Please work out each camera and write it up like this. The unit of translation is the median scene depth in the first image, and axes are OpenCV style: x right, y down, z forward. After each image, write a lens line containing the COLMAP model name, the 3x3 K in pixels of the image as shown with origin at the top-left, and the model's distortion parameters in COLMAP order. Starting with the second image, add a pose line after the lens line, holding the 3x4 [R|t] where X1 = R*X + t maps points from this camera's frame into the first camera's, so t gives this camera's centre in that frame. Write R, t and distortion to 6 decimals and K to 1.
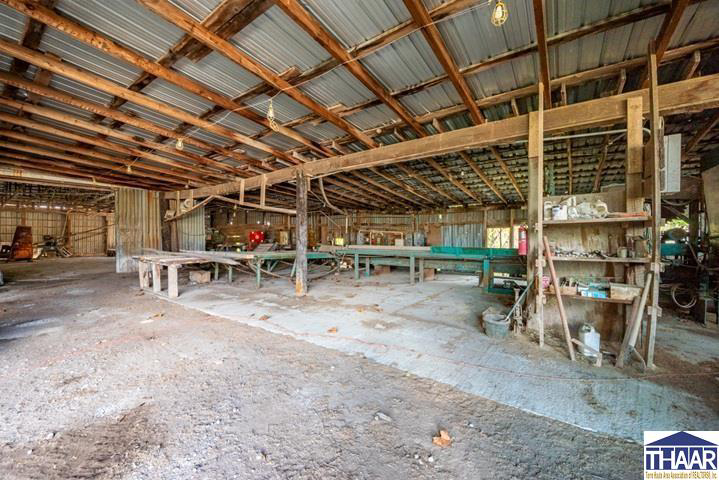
lens RADIAL K [[287.2, 0, 362.1], [0, 287.2, 239.1], [0, 0, 1]] dist [0.004502, 0.000619]
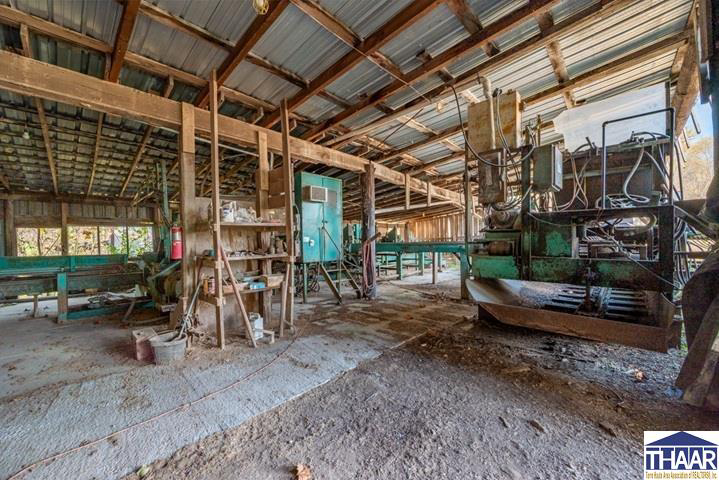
lens RADIAL K [[287.2, 0, 362.7], [0, 287.2, 241.2], [0, 0, 1]] dist [0.004502, 0.000619]
pose [[0.131322, -0.006470, 0.991319, -0.293882], [0.015816, 0.999865, 0.004431, 0.006392], [-0.991214, 0.015097, 0.131407, 0.383687]]
